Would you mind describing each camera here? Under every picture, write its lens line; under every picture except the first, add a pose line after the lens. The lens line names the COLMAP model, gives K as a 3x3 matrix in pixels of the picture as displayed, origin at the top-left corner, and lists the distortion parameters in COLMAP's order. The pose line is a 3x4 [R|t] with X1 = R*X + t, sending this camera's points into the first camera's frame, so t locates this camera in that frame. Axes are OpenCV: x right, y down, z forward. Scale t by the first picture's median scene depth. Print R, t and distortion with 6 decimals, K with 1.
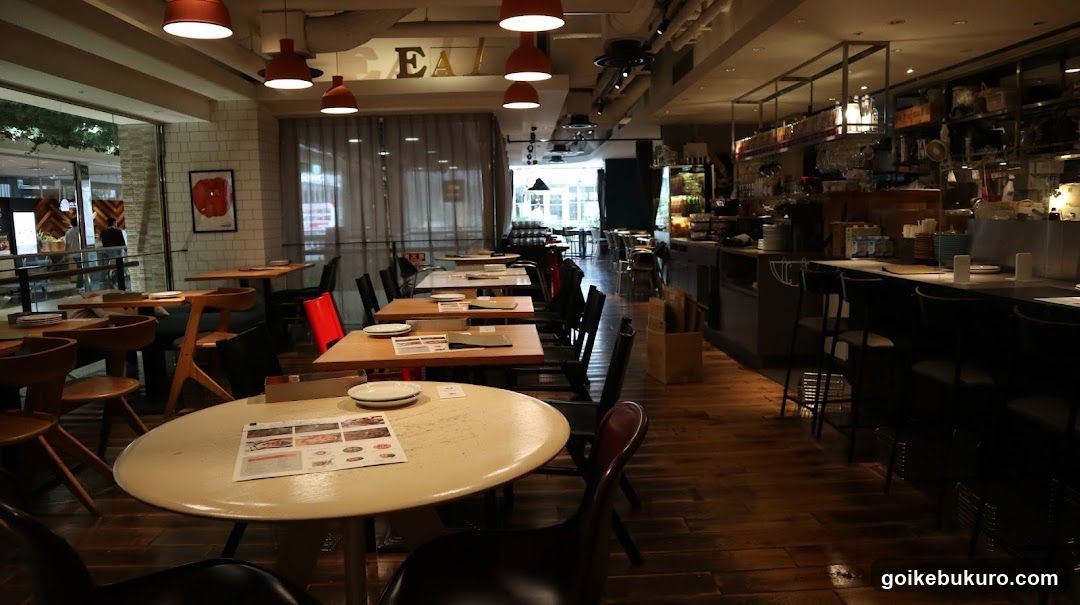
lens RADIAL K [[764.0, 0, 540.2], [0, 764.0, 302.8], [0, 0, 1]] dist [-0.077477, 0.005664]
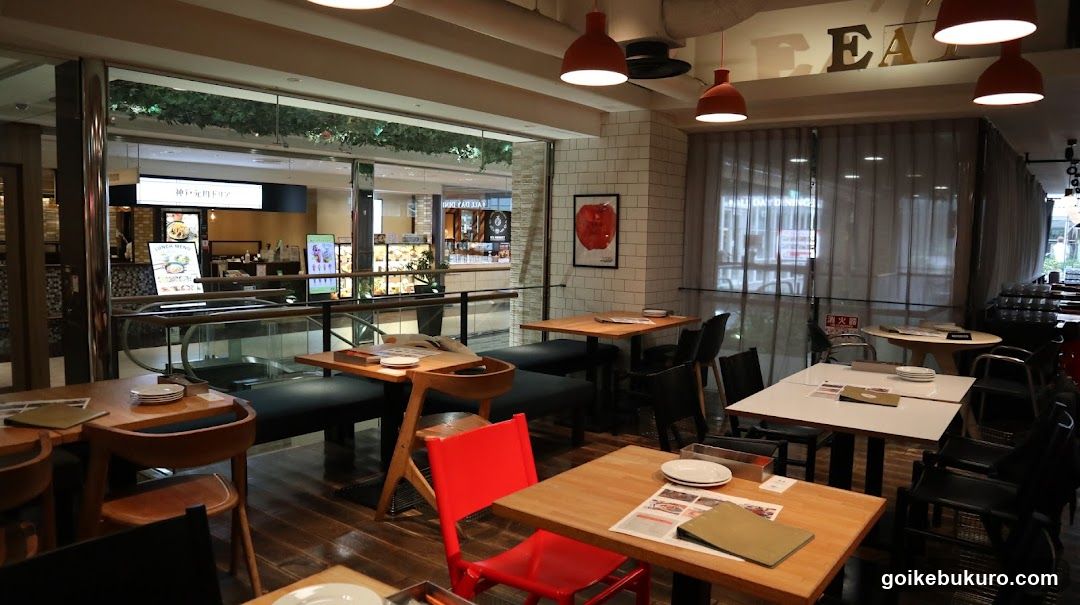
lens RADIAL K [[764.0, 0, 539.2], [0, 764.0, 300.7], [0, 0, 1]] dist [-0.077477, 0.005664]
pose [[0.781907, 0.098584, -0.615550, 0.051452], [-0.115384, 0.993242, 0.012505, -0.060707], [0.612623, 0.061247, 0.787998, 0.289313]]
